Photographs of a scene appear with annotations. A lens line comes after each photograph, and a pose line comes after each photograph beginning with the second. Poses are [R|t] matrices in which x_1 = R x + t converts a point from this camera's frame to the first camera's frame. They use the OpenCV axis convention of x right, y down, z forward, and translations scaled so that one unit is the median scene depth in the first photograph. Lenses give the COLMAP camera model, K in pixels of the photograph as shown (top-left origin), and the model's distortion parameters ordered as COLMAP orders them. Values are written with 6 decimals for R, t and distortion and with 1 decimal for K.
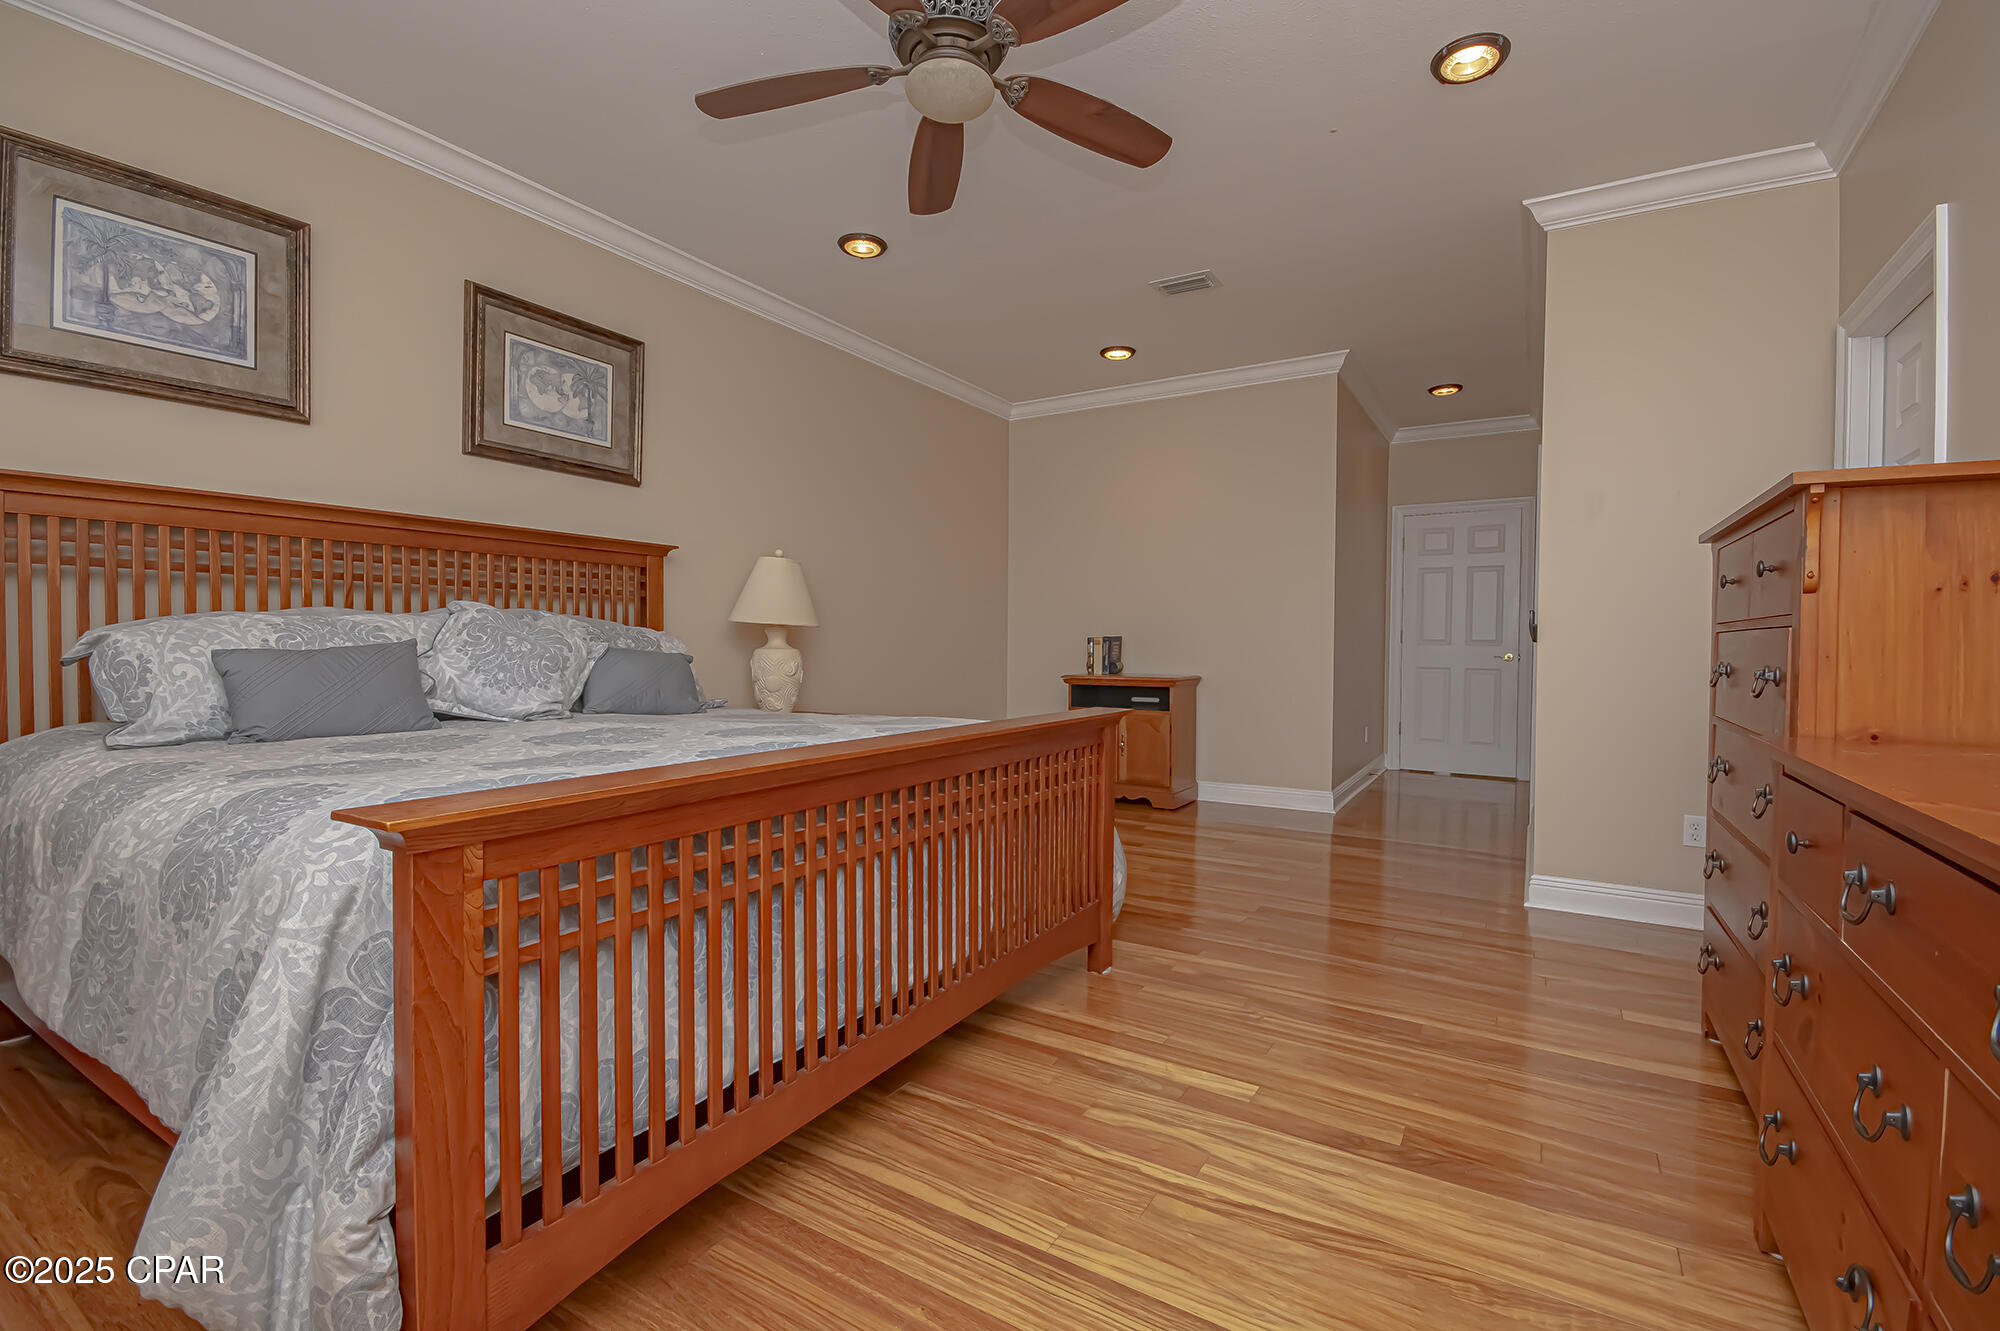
lens RADIAL K [[877.3, 0, 1013.8], [0, 877.3, 664.9], [0, 0, 1]] dist [0.002472, -0.007832]
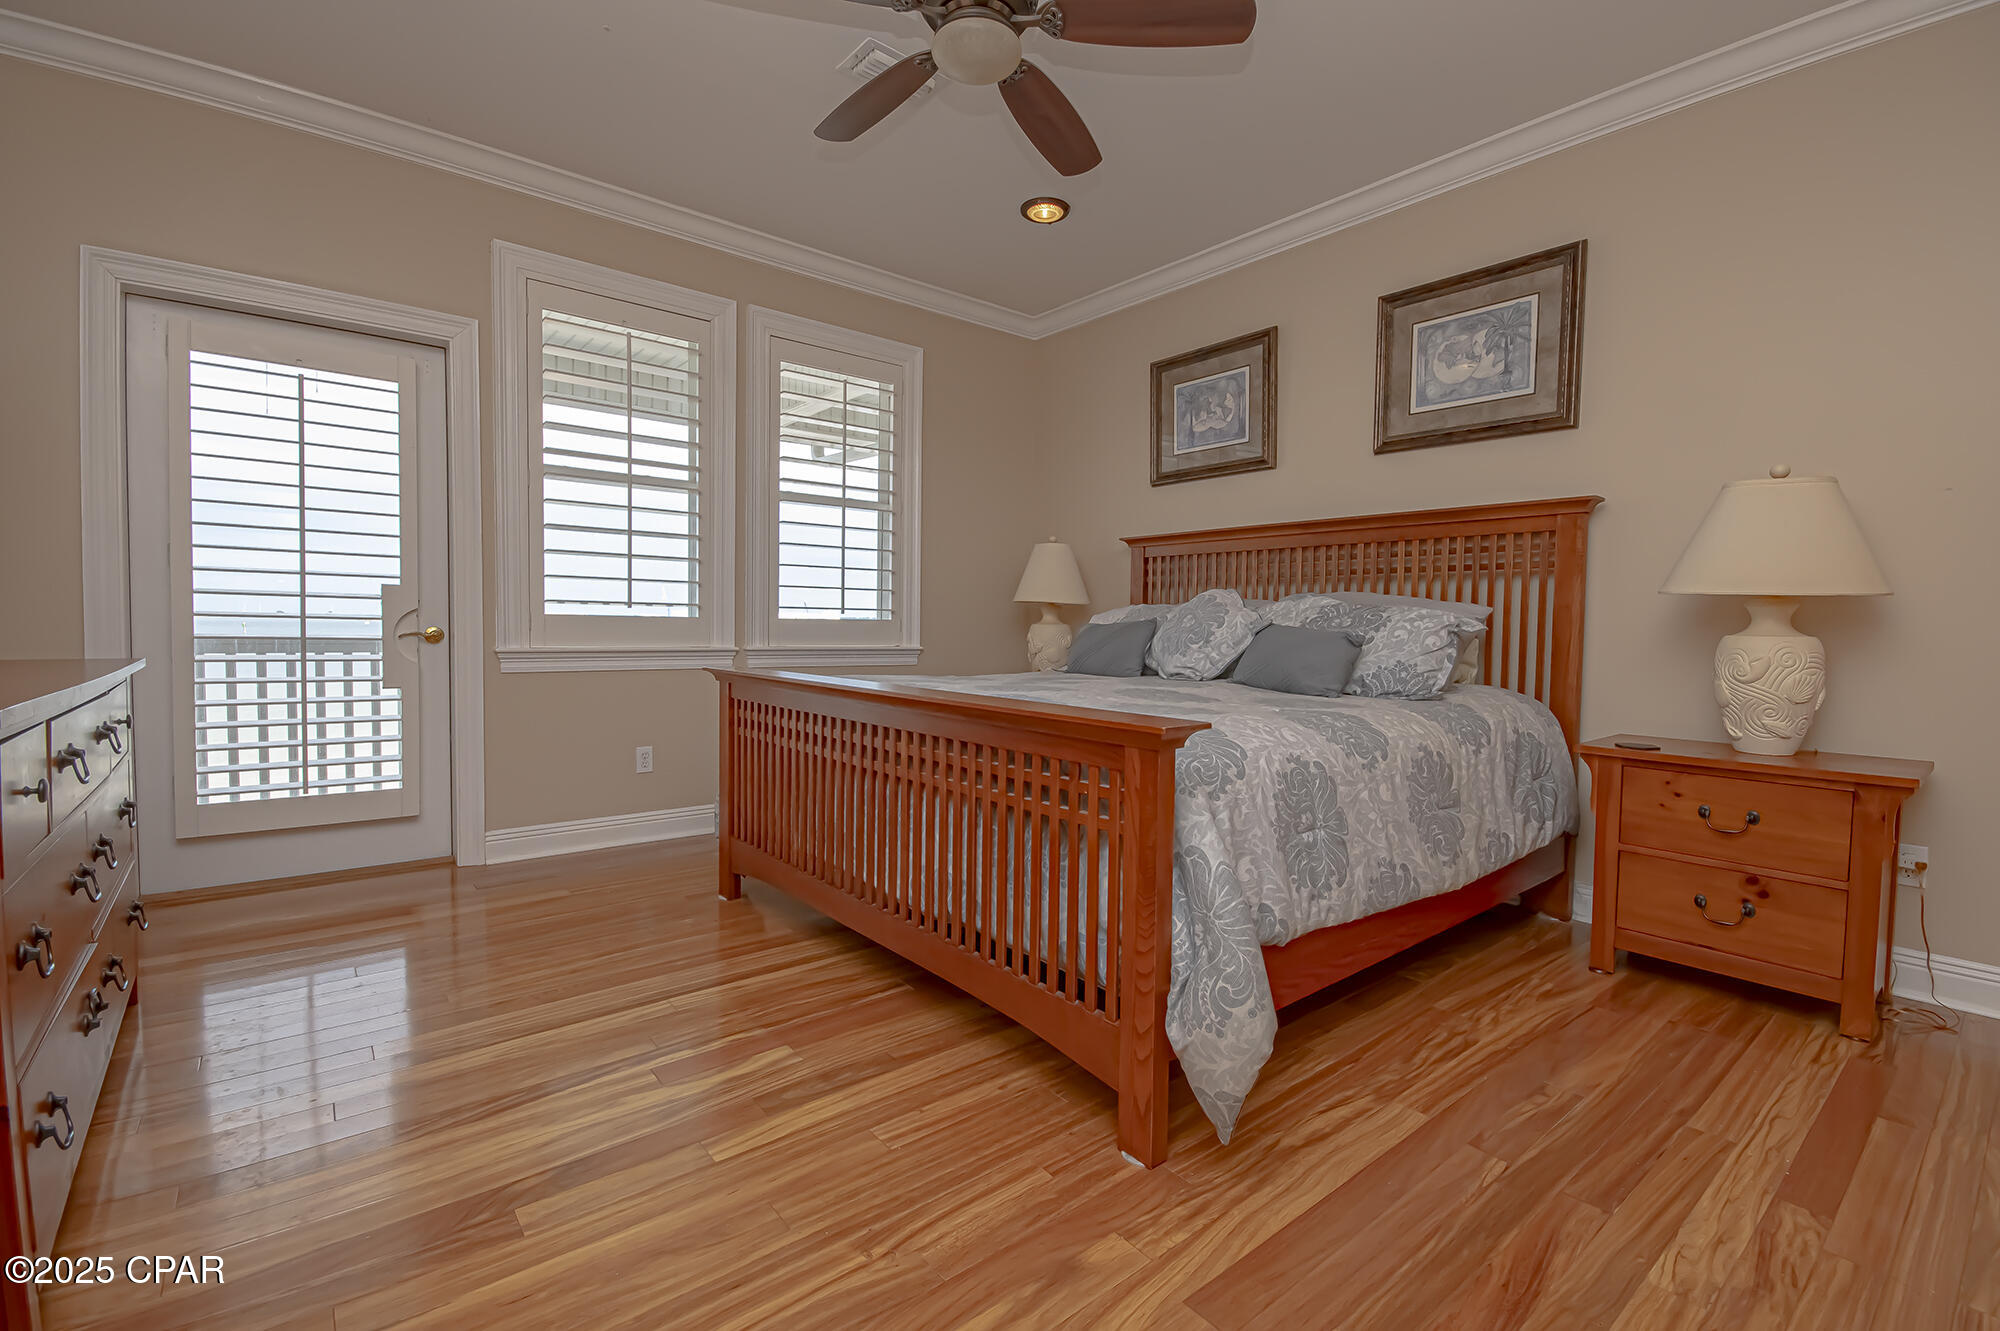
lens RADIAL K [[877.3, 0, 1013.8], [0, 877.3, 664.9], [0, 0, 1]] dist [0.002472, -0.007832]
pose [[-0.337393, 0.032982, -0.940786, 0.590019], [-0.039315, 0.998020, 0.049088, -0.010876], [0.940543, 0.053549, -0.335428, 0.959940]]
